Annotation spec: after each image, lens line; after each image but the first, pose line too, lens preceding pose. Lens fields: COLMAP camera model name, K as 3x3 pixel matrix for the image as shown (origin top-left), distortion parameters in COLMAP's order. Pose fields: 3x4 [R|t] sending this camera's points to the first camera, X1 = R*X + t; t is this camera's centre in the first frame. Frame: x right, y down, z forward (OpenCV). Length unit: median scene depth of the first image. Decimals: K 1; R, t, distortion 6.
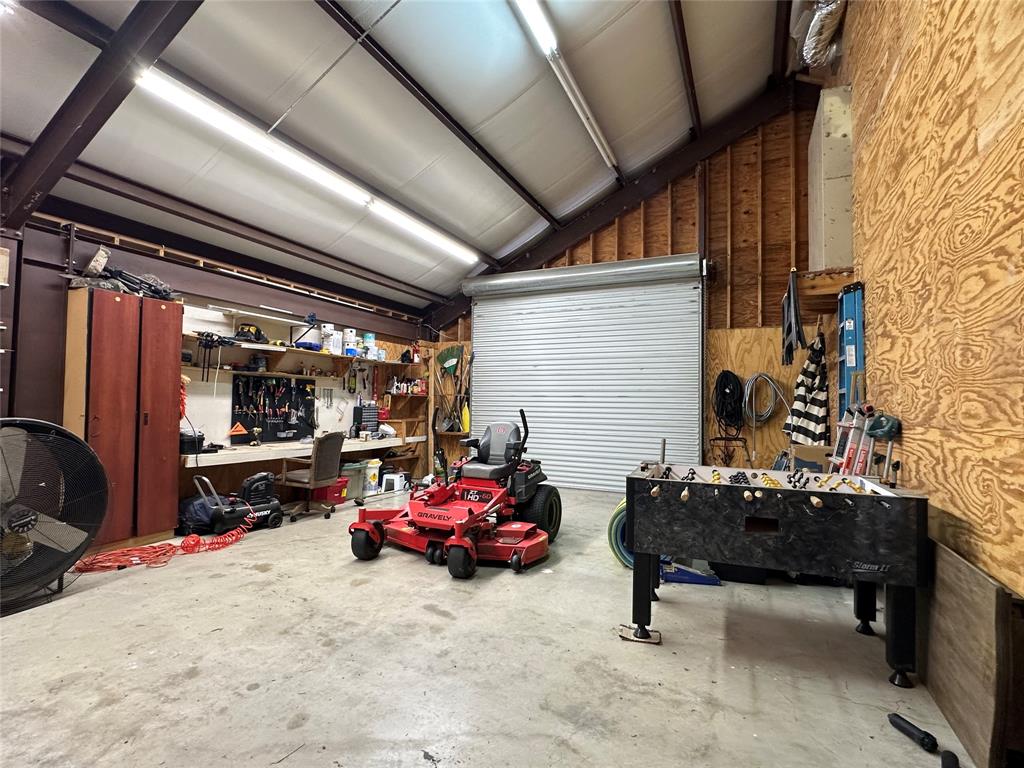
lens RADIAL K [[502.5, 0, 512.7], [0, 502.5, 386.6], [0, 0, 1]] dist [0.001190, -0.000286]
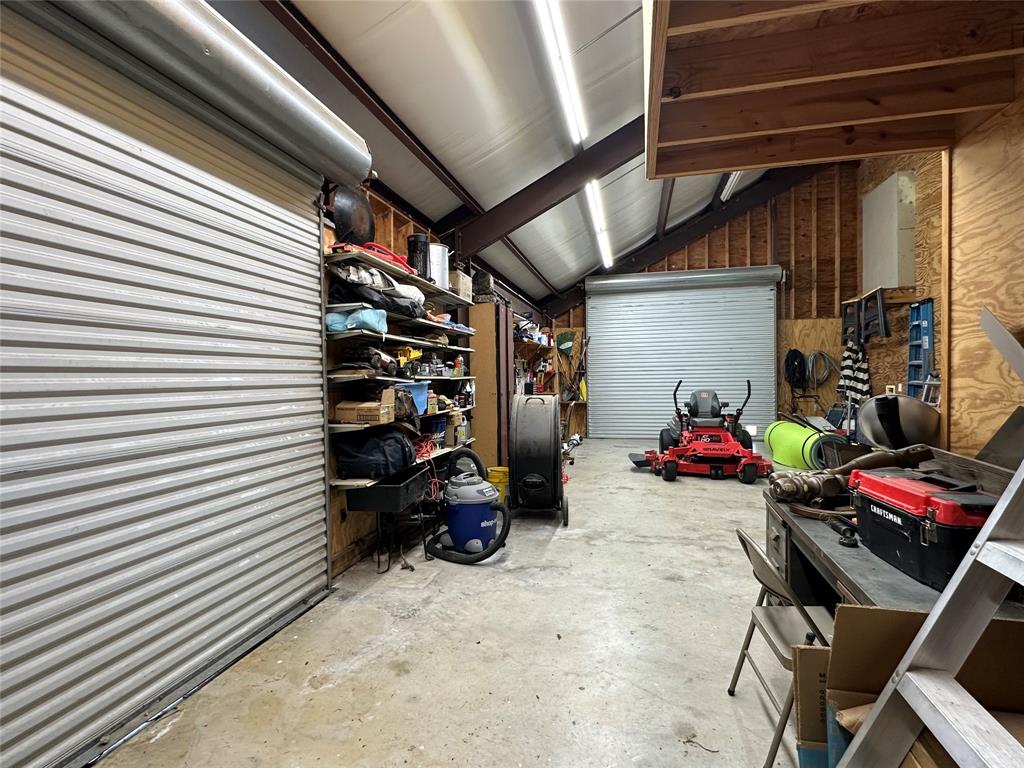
lens RADIAL K [[502.5, 0, 511.3], [0, 502.5, 384.5], [0, 0, 1]] dist [0.001190, -0.000286]
pose [[0.979950, -0.031386, 0.196754, -0.682143], [0.021196, 0.998333, 0.053684, -0.026637], [-0.198111, -0.048437, 0.978982, -0.251903]]
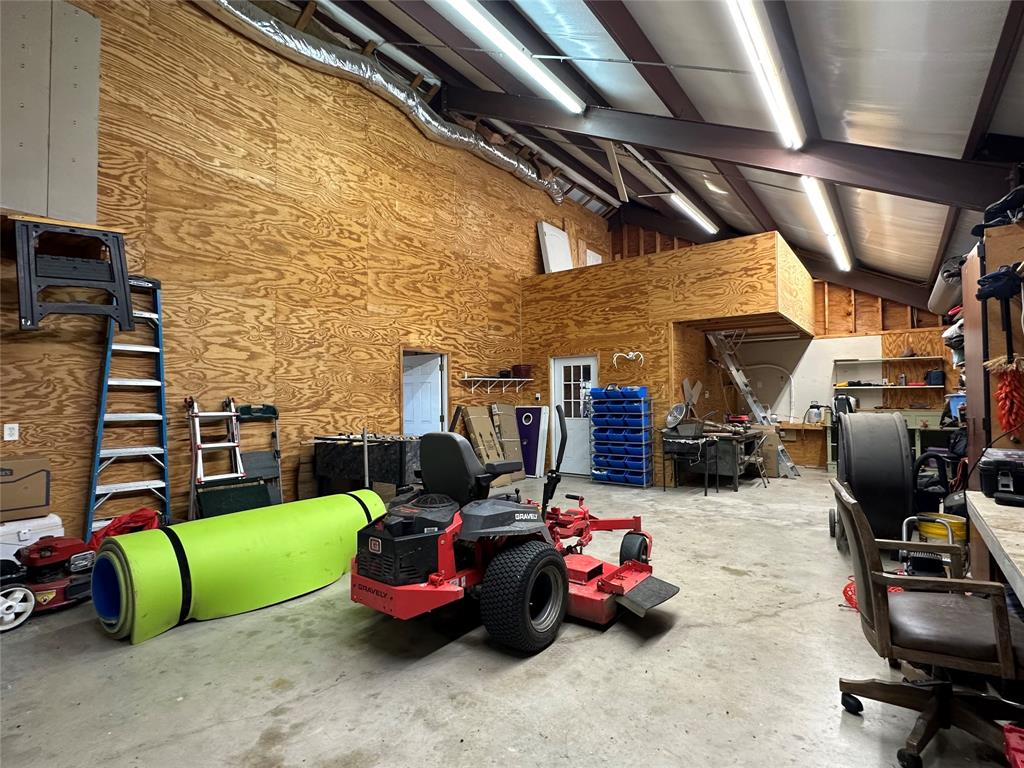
lens RADIAL K [[502.5, 0, 512.5], [0, 502.5, 382.9], [0, 0, 1]] dist [0.001190, -0.000286]
pose [[-0.977629, -0.001416, 0.210331, -0.168568], [-0.014140, 0.998158, -0.059002, 0.036233], [-0.209860, -0.060656, -0.975848, 1.221456]]
